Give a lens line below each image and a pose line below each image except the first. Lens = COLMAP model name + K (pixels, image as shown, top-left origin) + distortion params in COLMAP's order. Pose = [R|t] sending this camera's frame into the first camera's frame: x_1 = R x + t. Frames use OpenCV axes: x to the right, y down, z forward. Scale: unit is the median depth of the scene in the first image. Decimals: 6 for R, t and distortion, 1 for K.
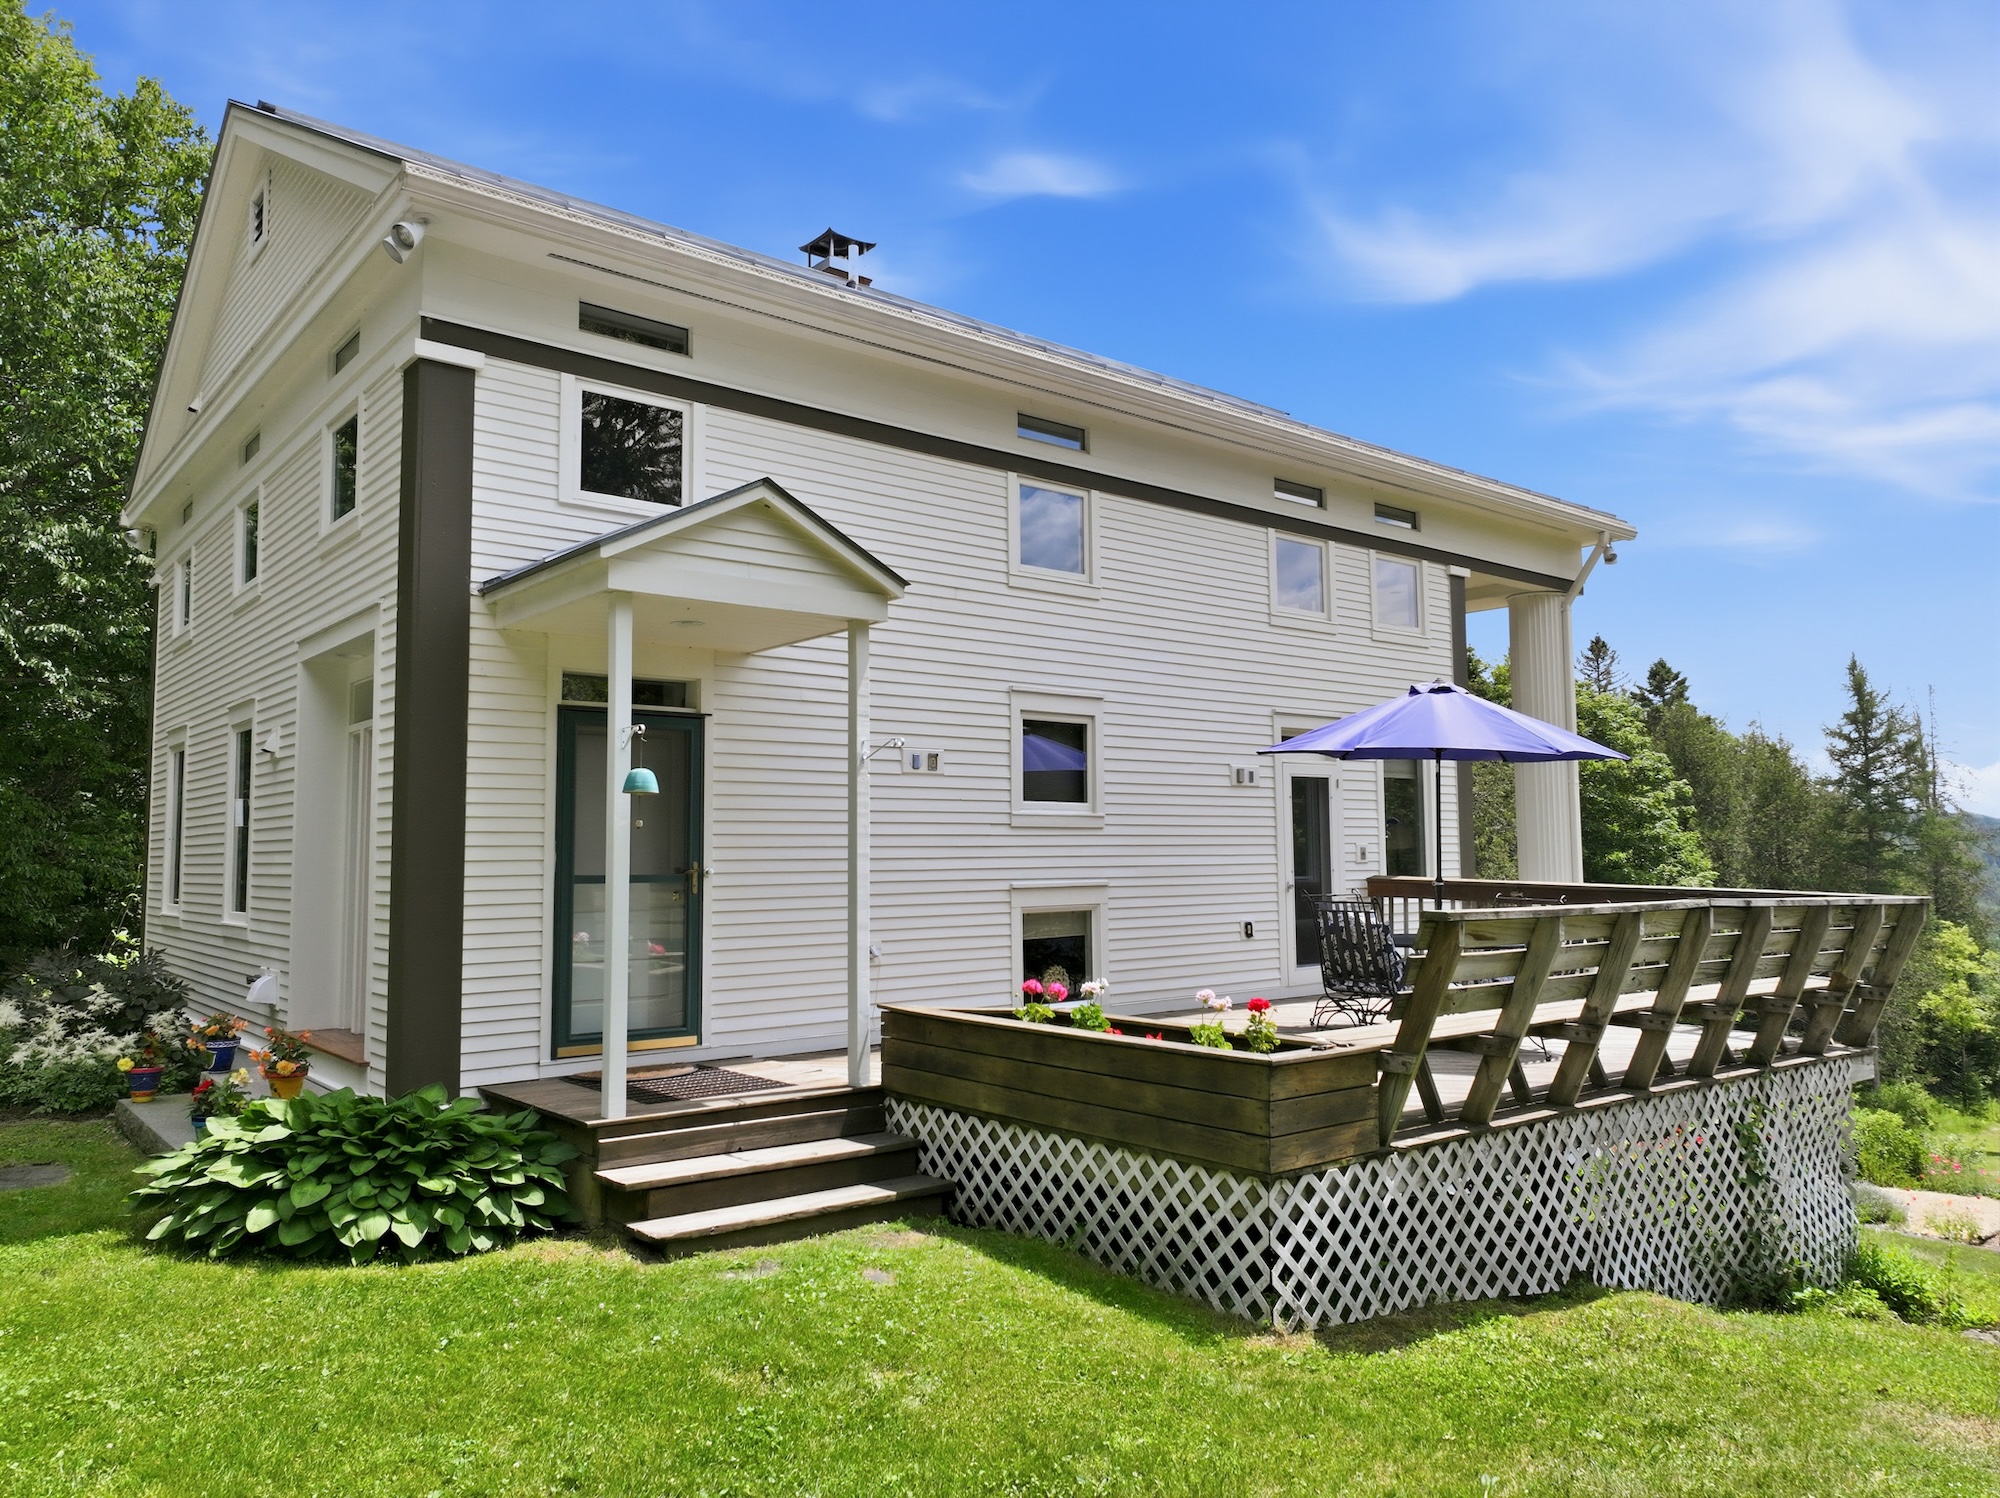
lens RADIAL K [[1405.1, 0, 1002.6], [0, 1405.1, 735.7], [0, 0, 1]] dist [-0.002361, 0.015164]
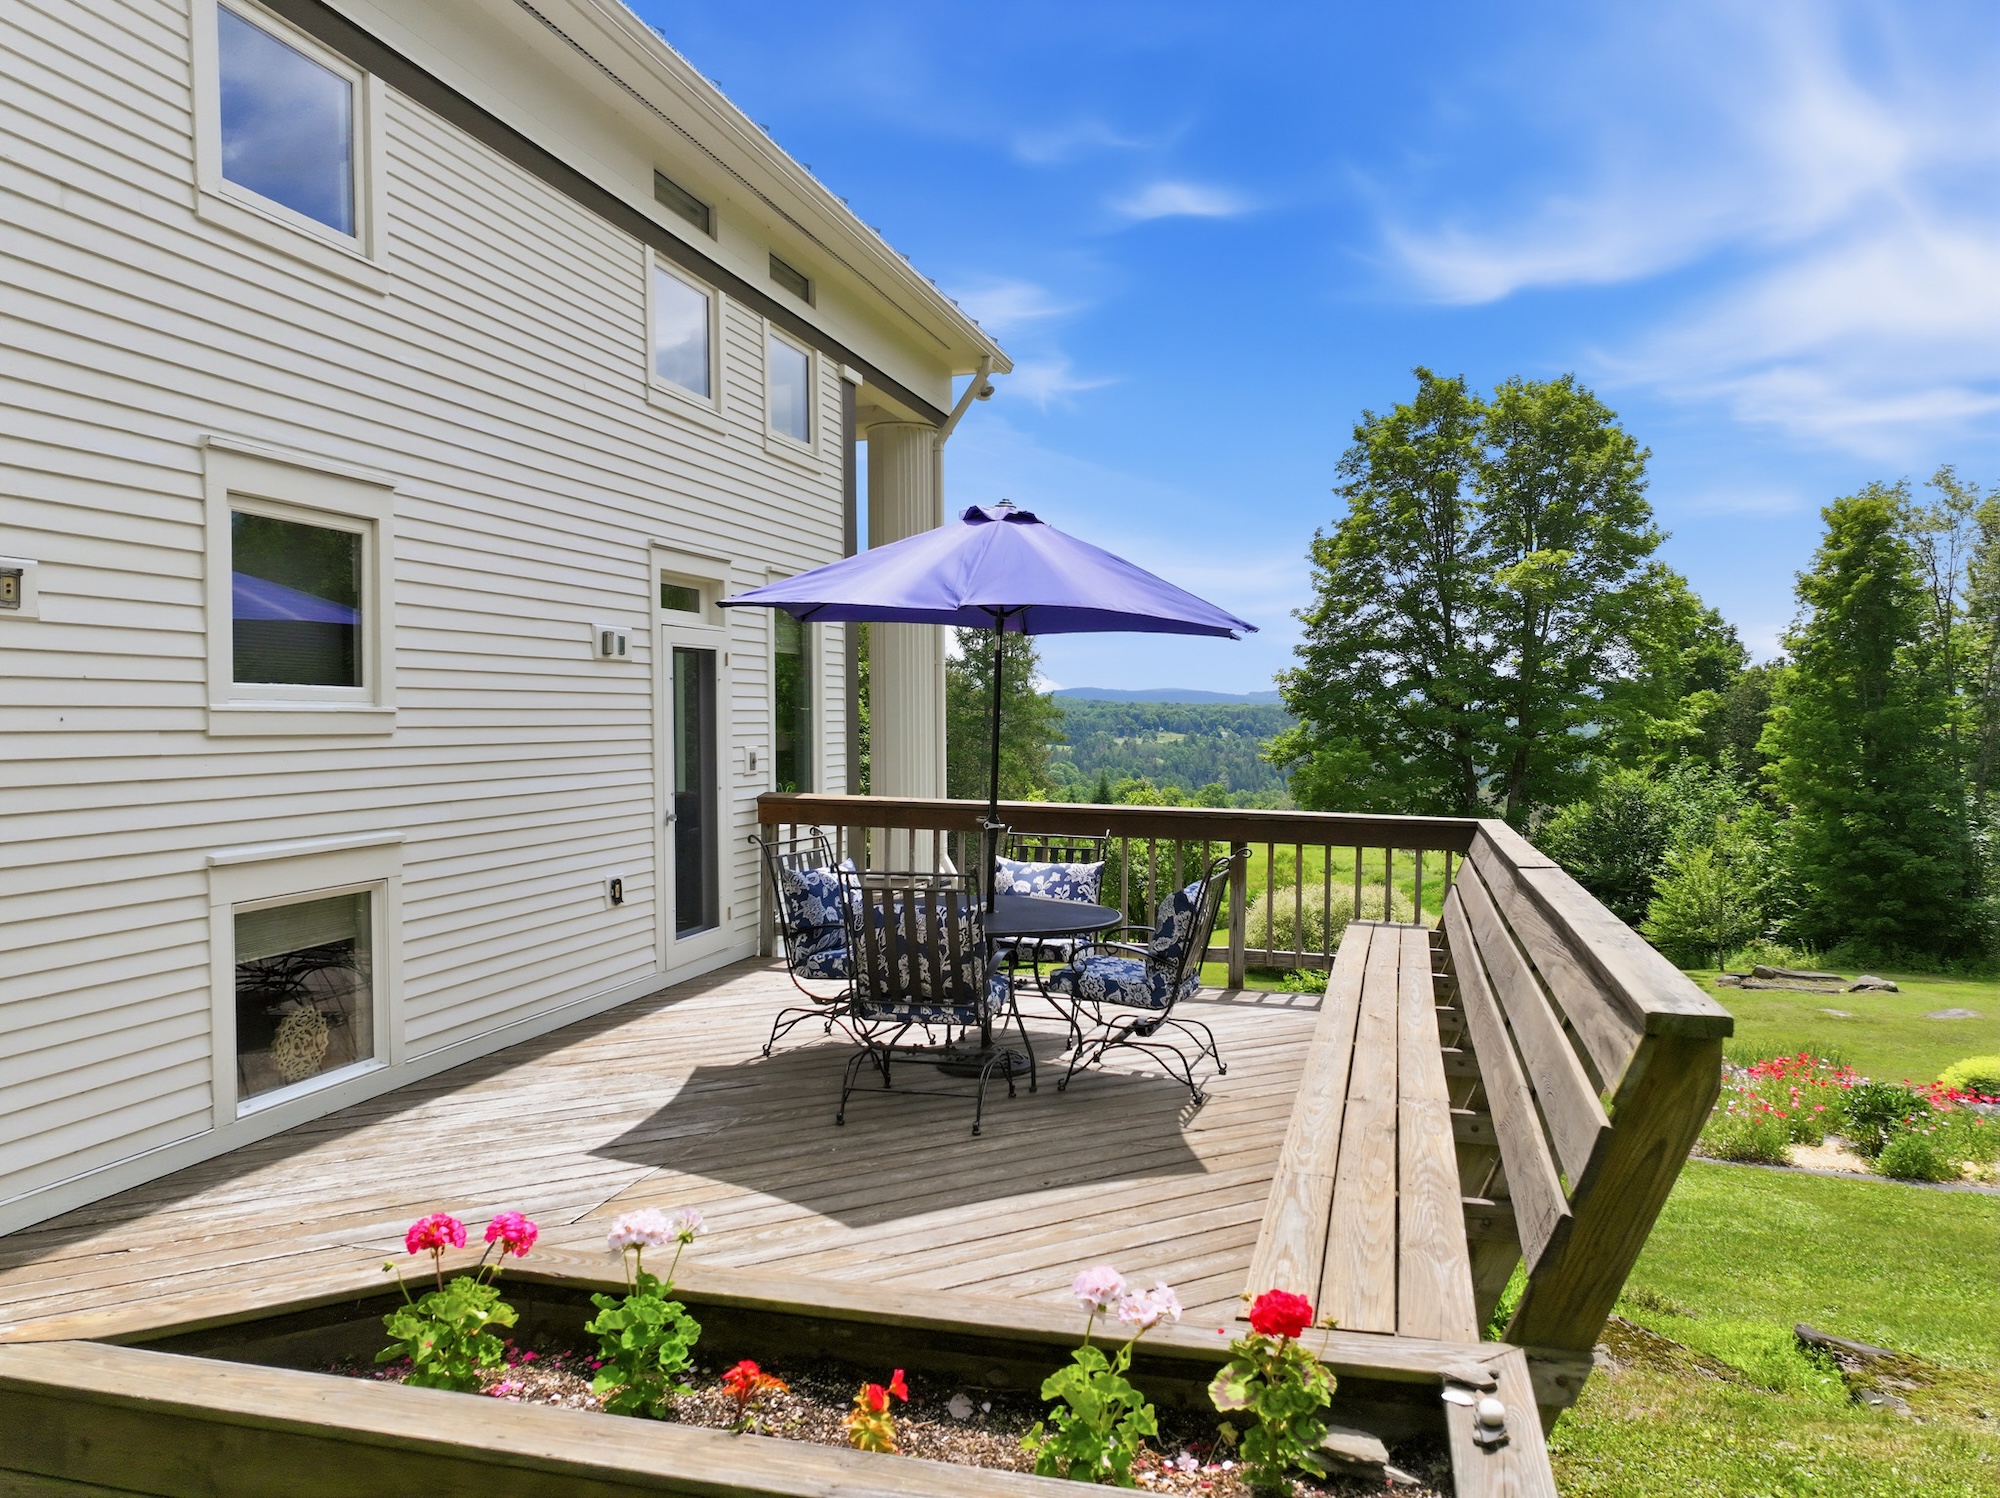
lens RADIAL K [[1405.1, 0, 1005.4], [0, 1405.1, 744.8], [0, 0, 1]] dist [-0.002361, 0.015164]
pose [[0.821276, -0.008093, 0.570474, -0.034783], [-0.048309, 0.995322, 0.083667, 0.011897], [-0.568482, -0.096273, 0.817043, 0.366088]]
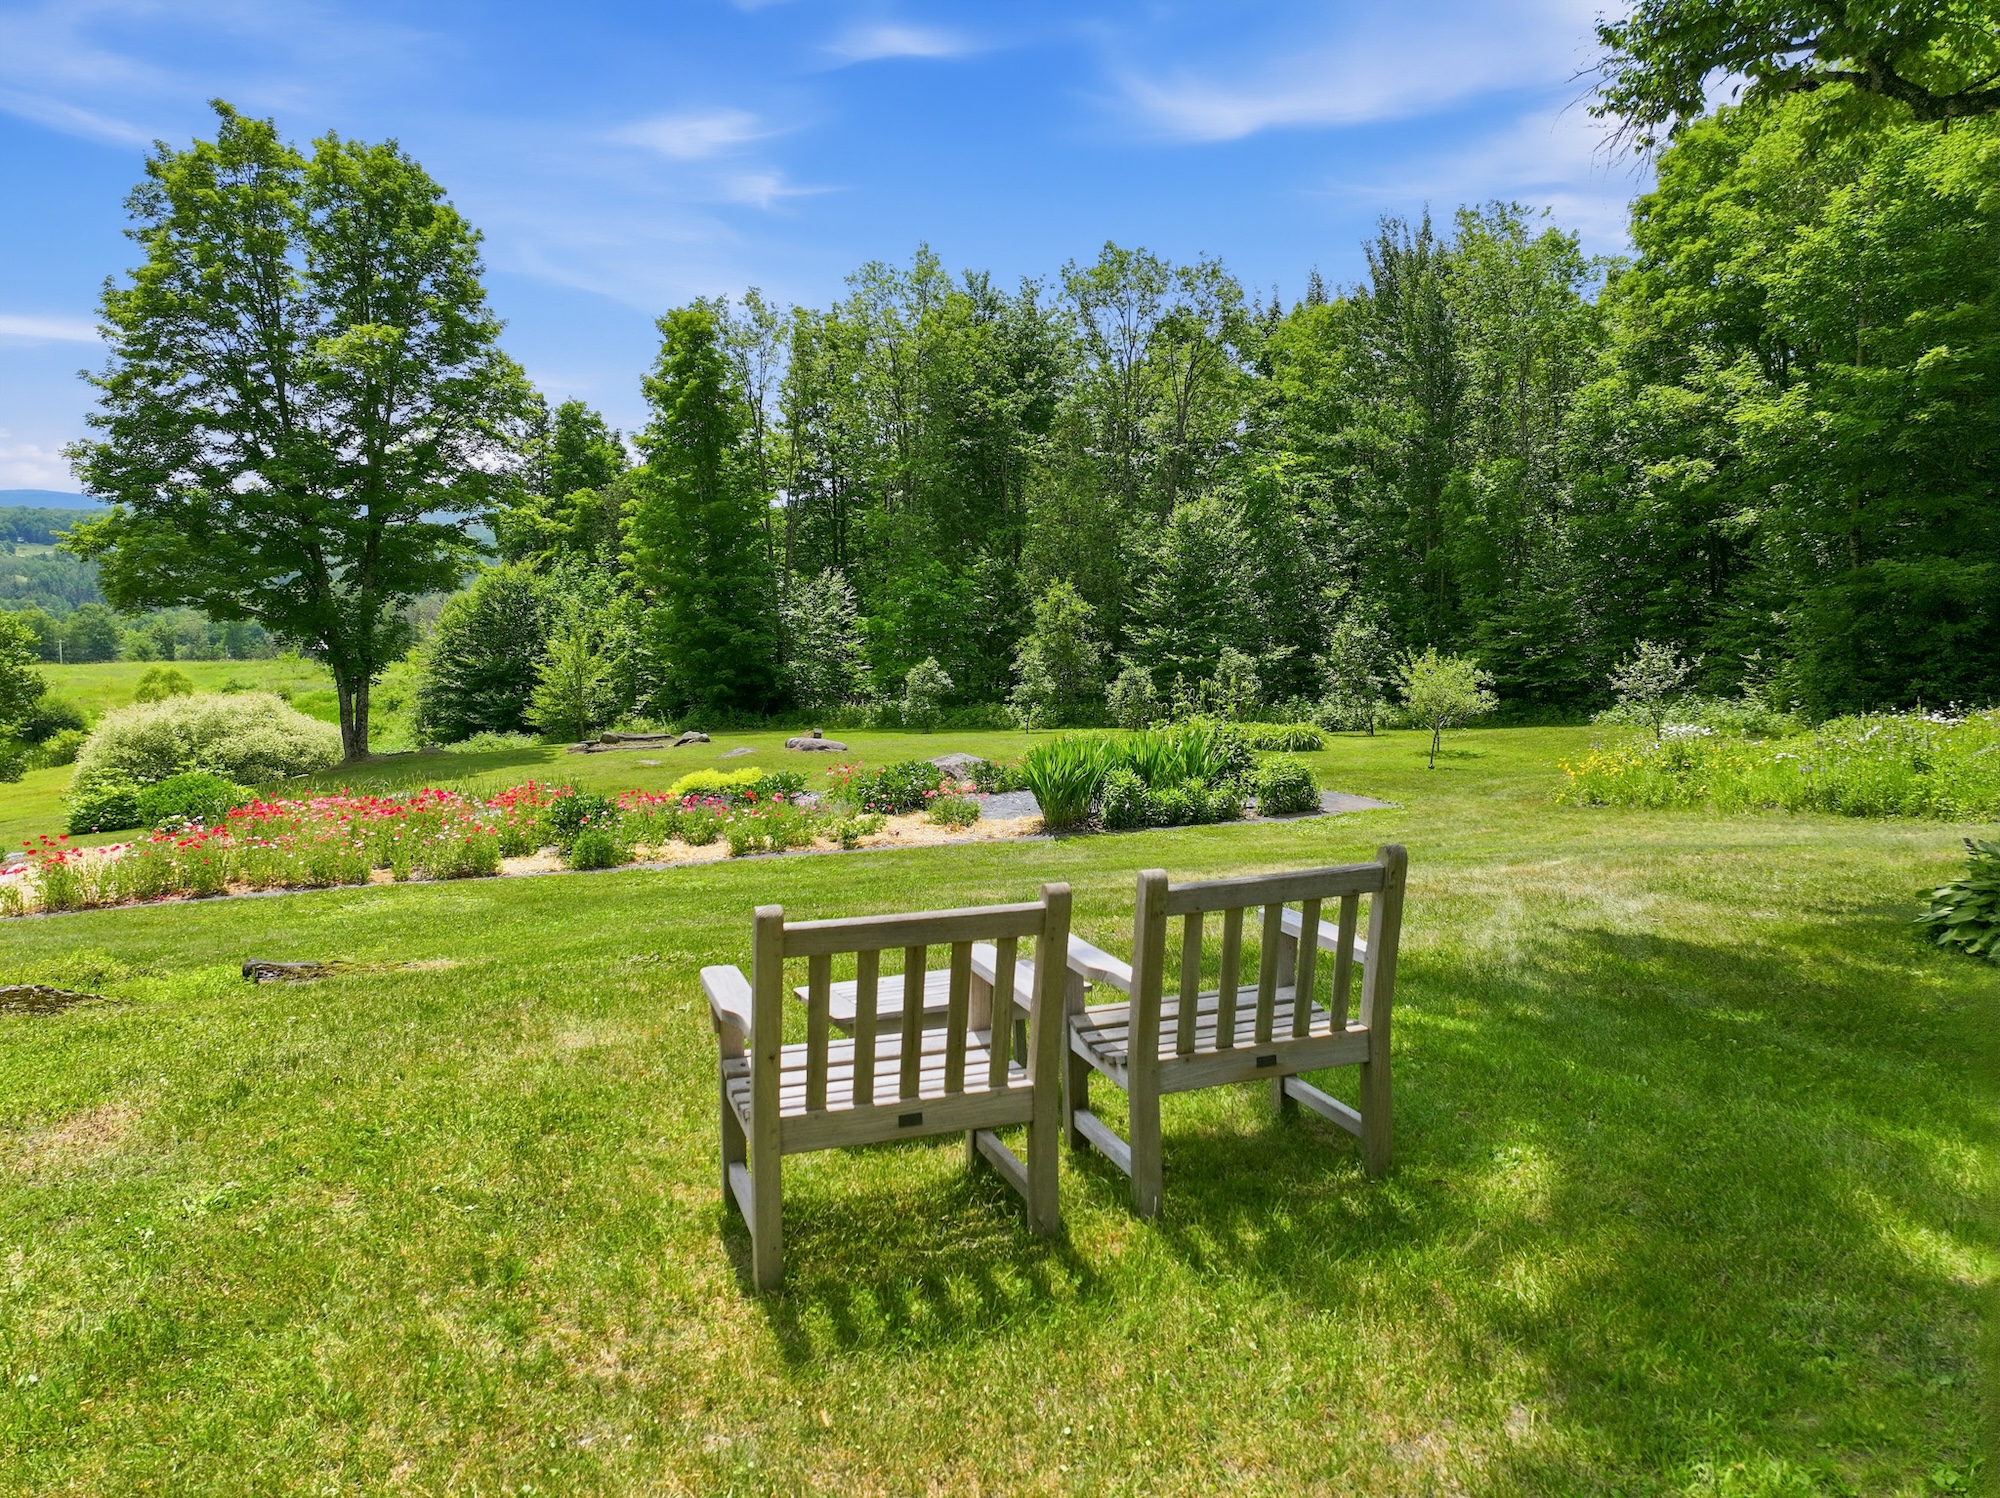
lens RADIAL K [[1405.1, 0, 1008.3], [0, 1405.1, 745.3], [0, 0, 1]] dist [-0.002361, 0.015164]
pose [[0.246272, -0.142906, 0.958607, 0.055206], [-0.081930, 0.982460, 0.167510, 0.054096], [-0.965732, -0.119792, 0.230244, 0.161278]]
